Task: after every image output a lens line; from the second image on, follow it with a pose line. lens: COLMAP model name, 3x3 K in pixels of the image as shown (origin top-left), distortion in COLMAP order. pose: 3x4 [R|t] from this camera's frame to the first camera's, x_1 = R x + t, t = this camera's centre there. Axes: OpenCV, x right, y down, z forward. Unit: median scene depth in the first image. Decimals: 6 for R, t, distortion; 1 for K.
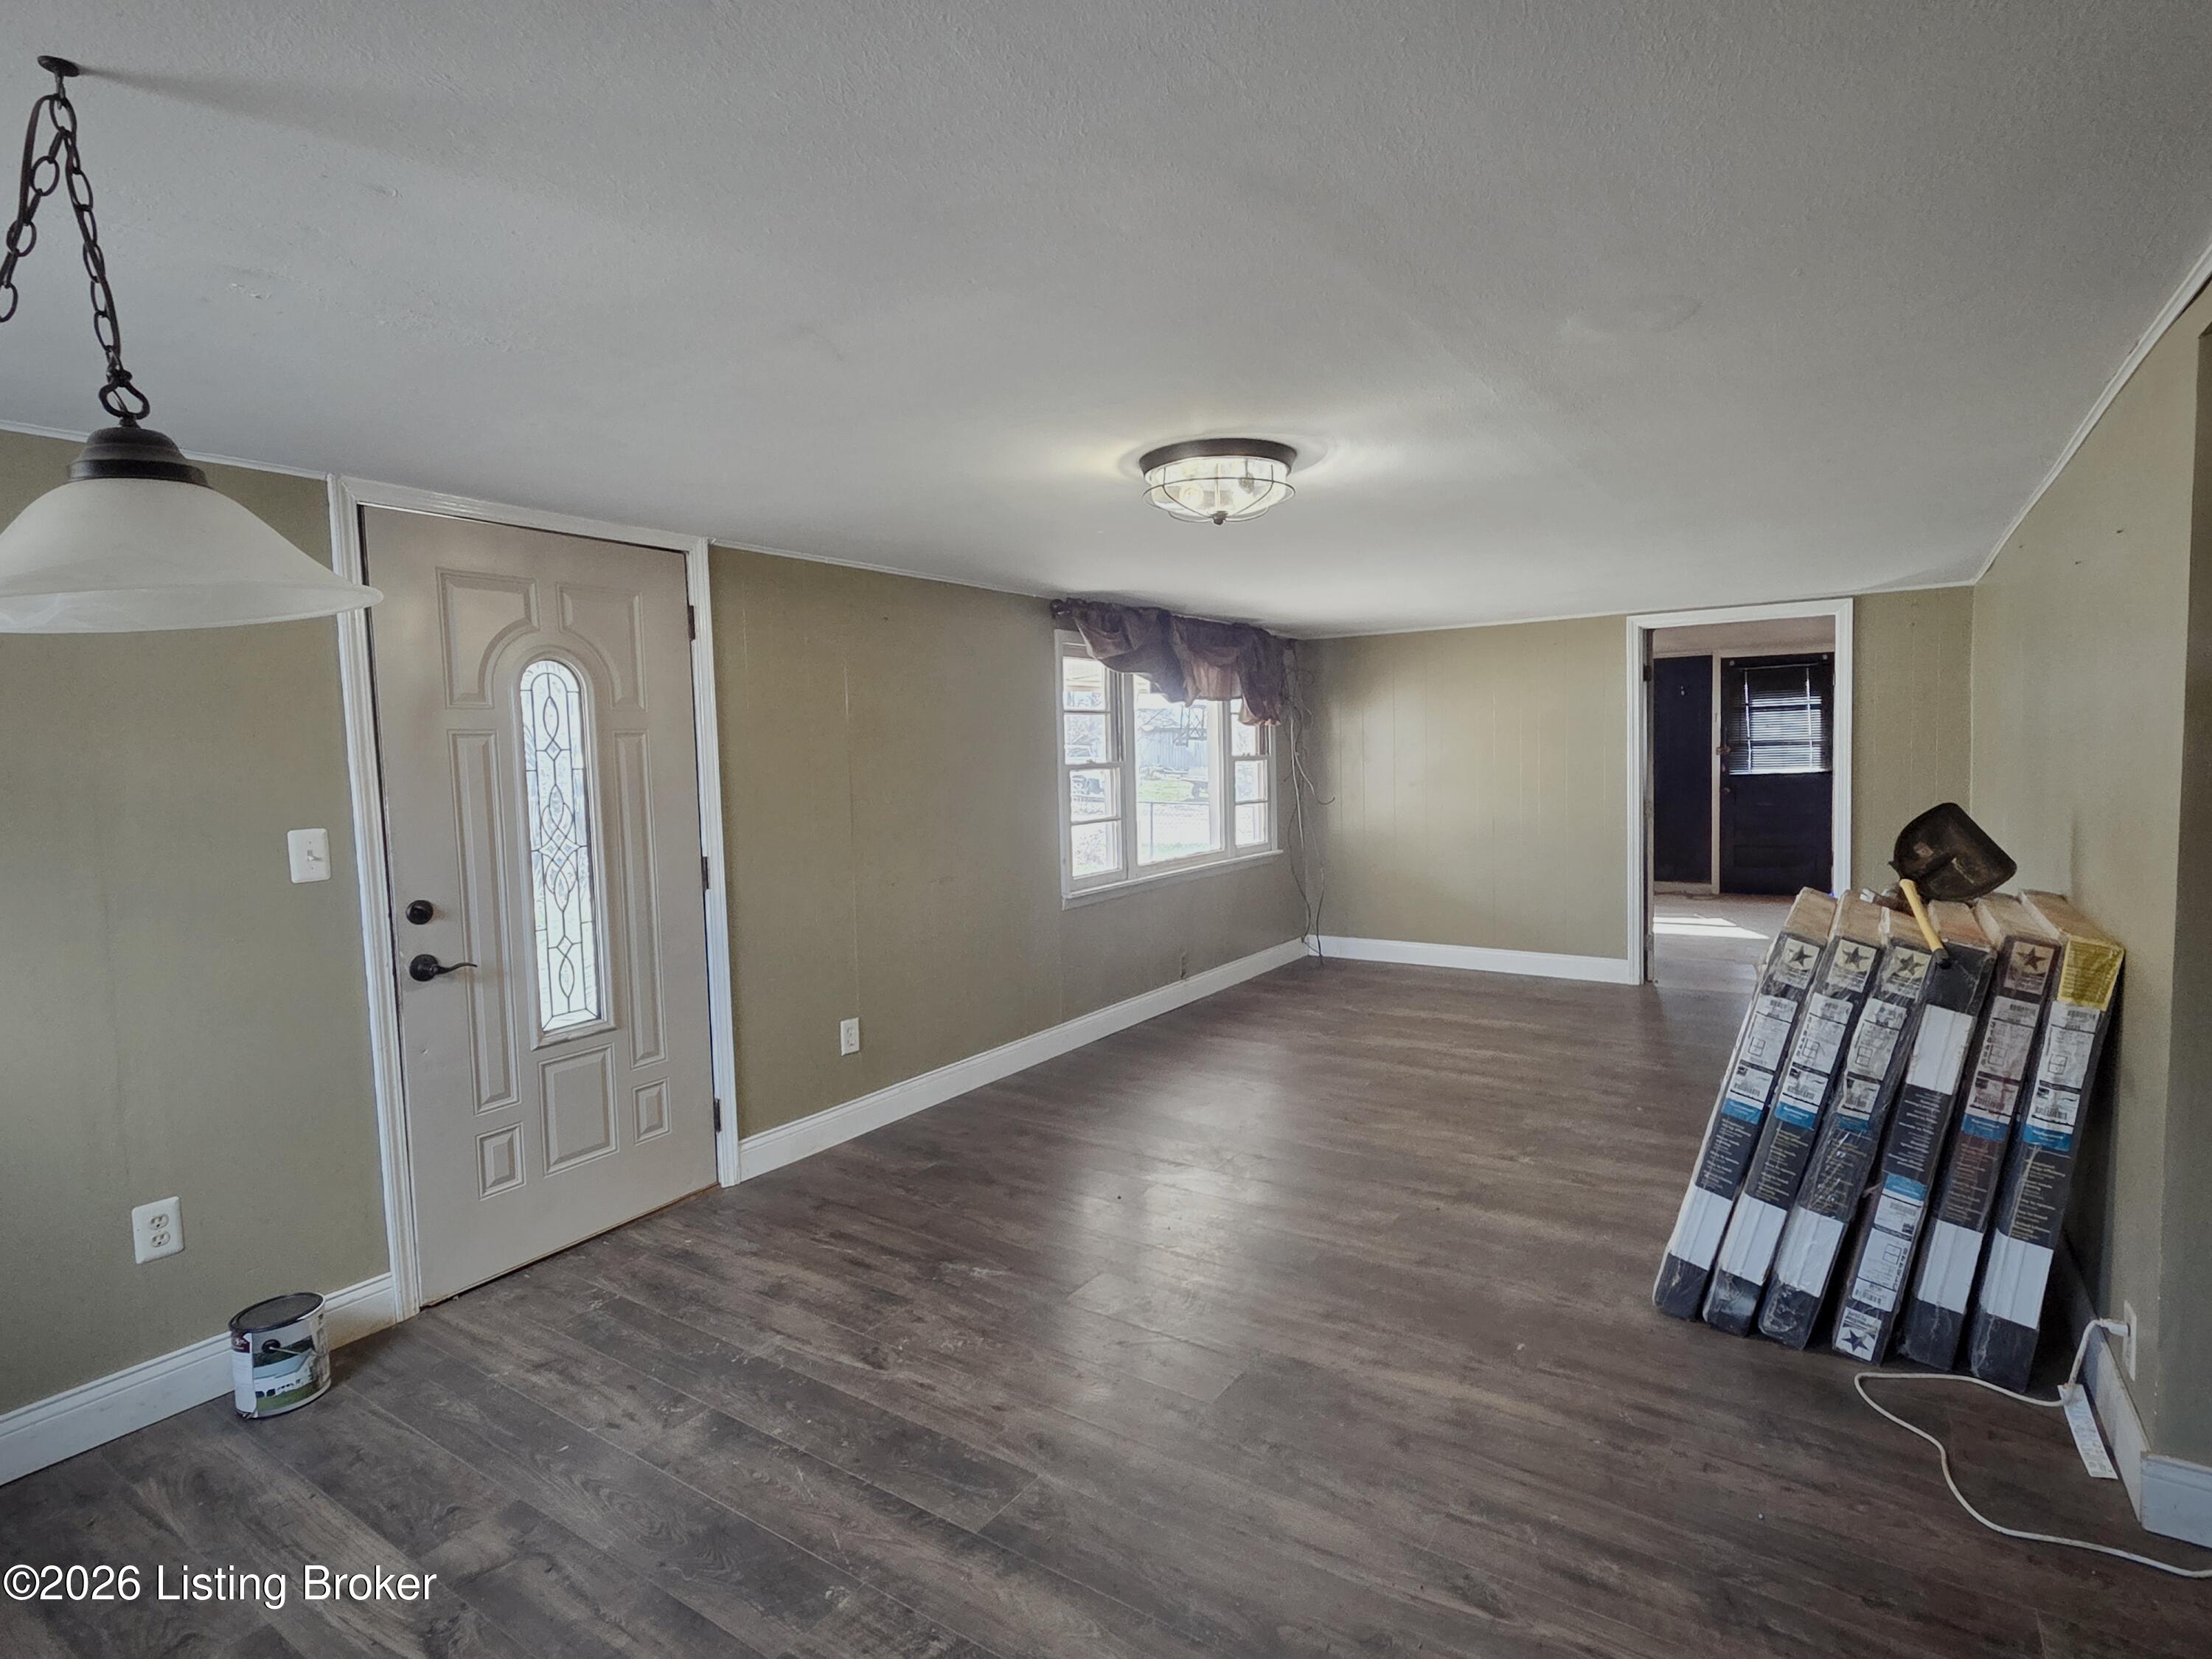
lens RADIAL K [[1126.8, 0, 1113.4], [0, 1126.8, 821.0], [0, 0, 1]] dist [-0.006145, -0.000556]
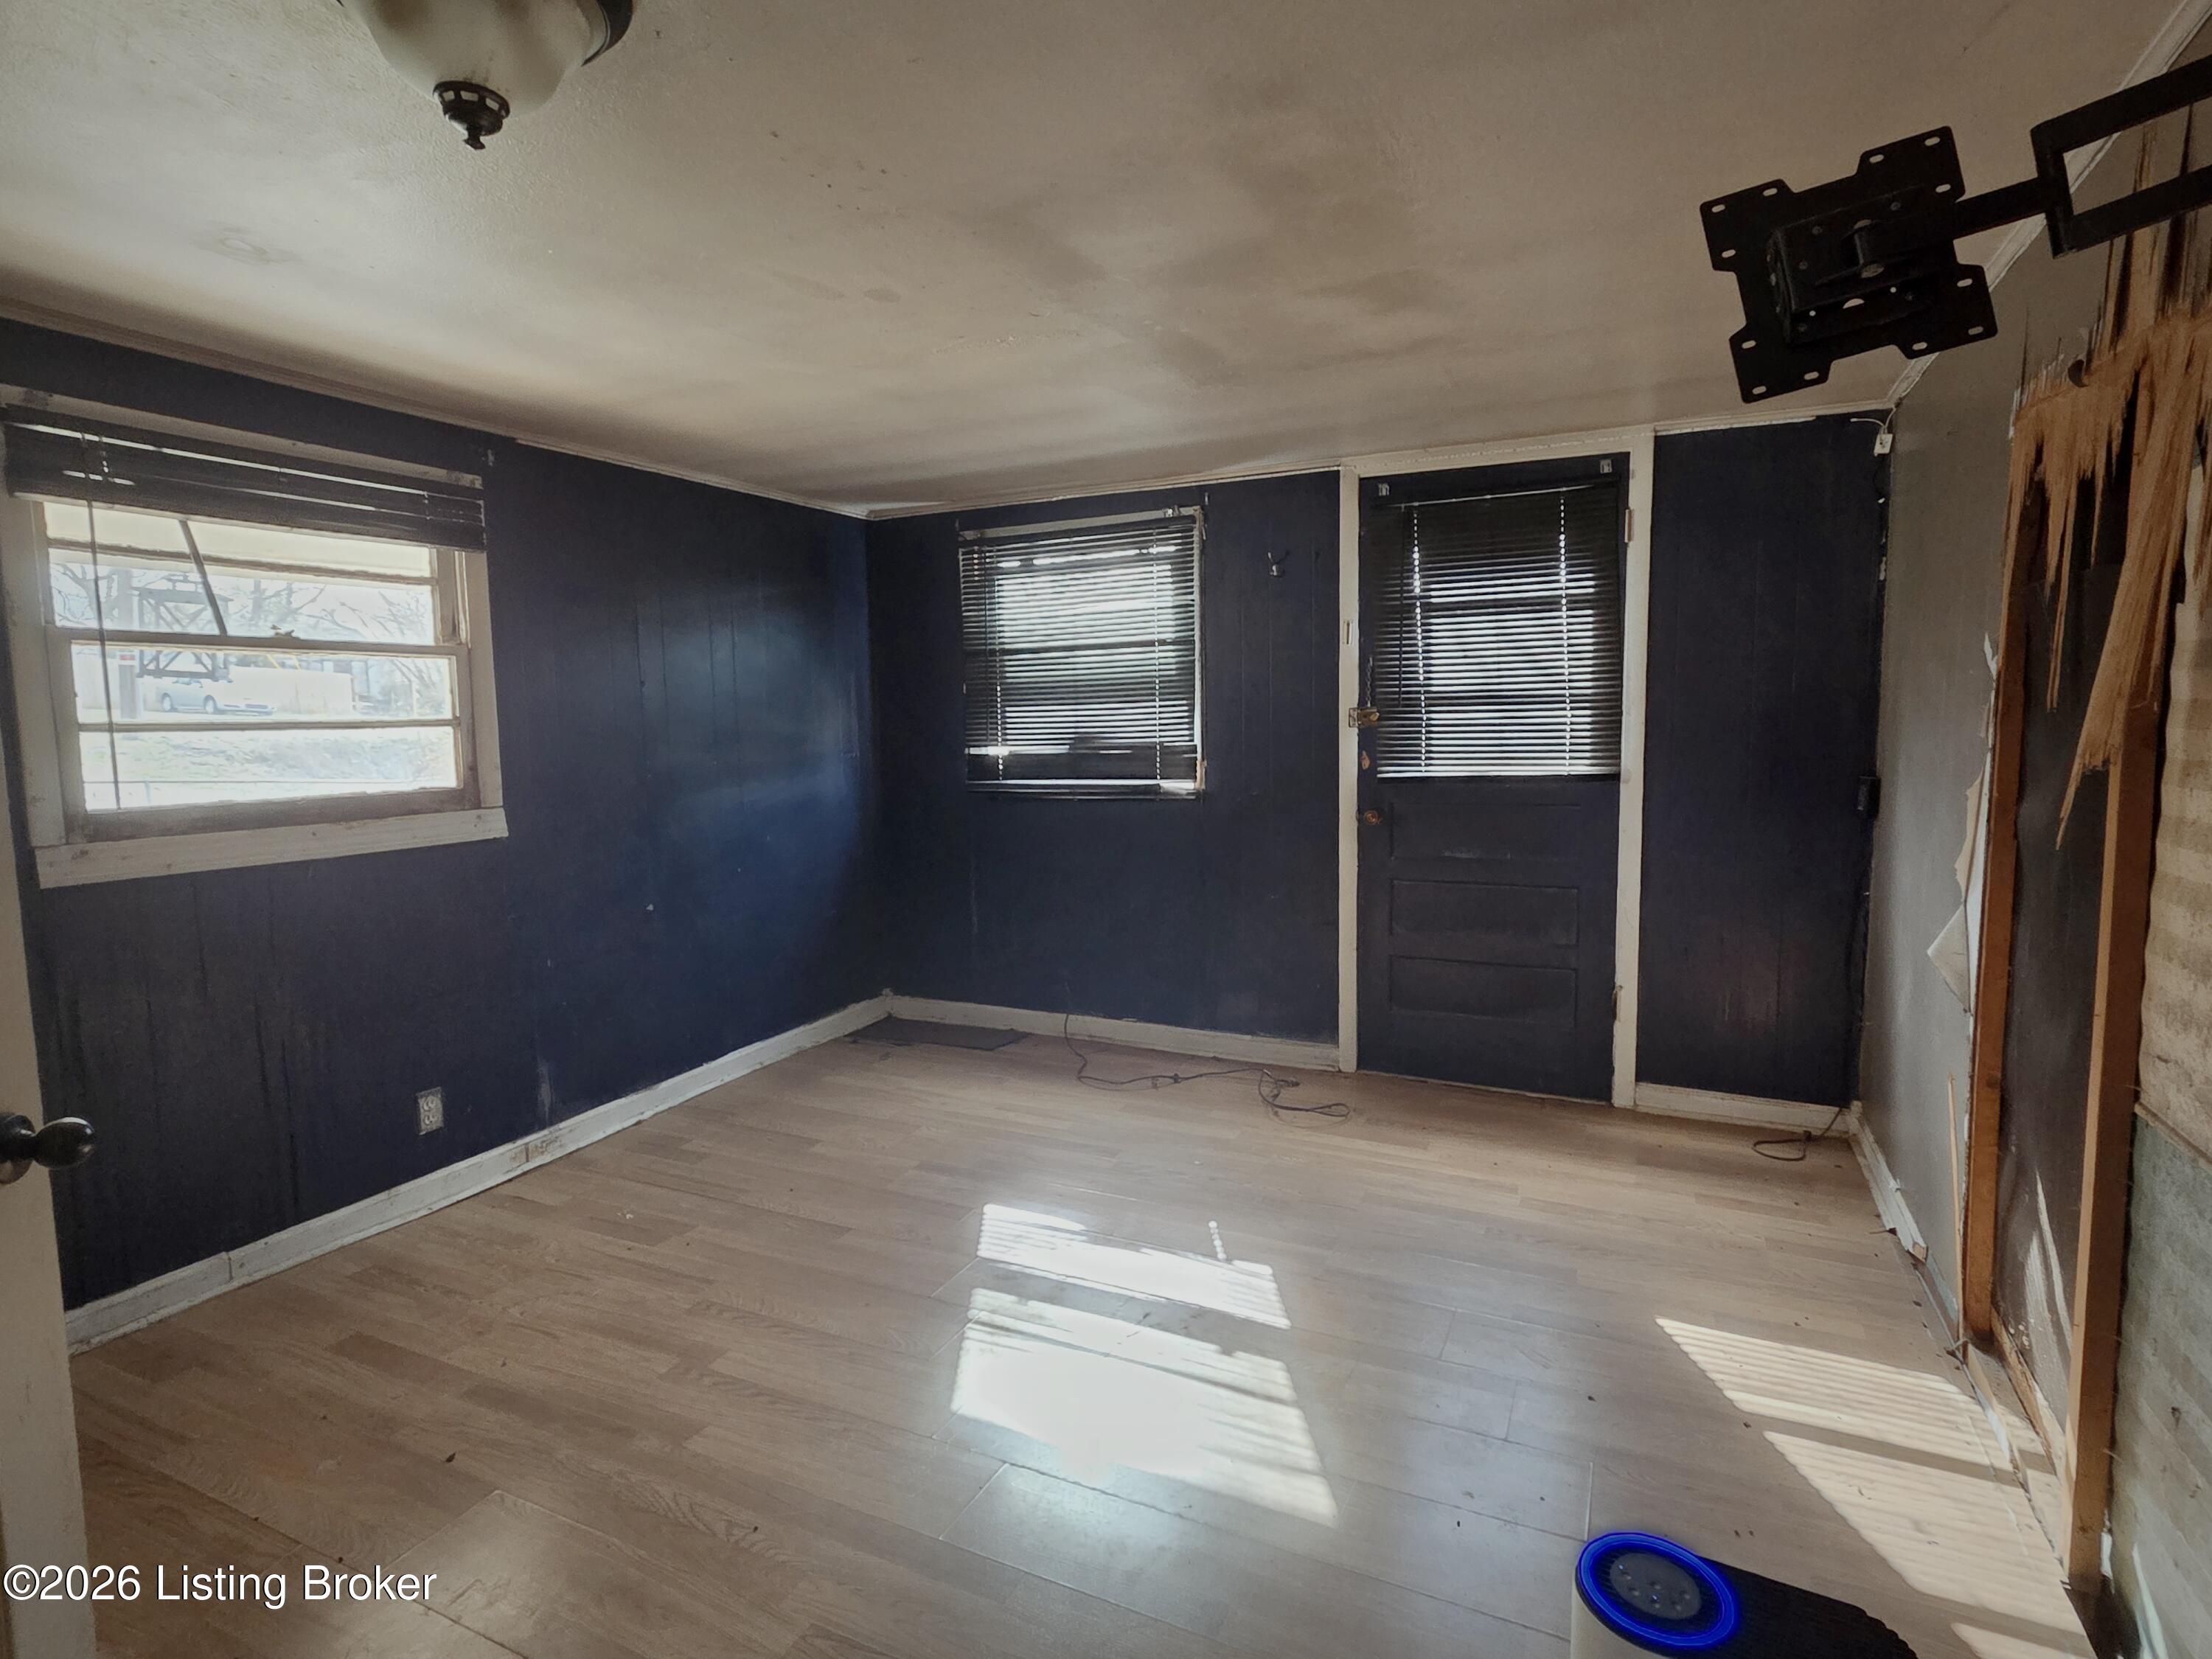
lens RADIAL K [[1126.8, 0, 1102.5], [0, 1126.8, 830.2], [0, 0, 1]] dist [-0.006145, -0.000556]
pose [[0.991075, -0.003120, 0.133265, 0.403400], [-0.002530, 0.999106, 0.042202, -0.039689], [-0.133278, -0.042162, 0.990181, 0.626583]]
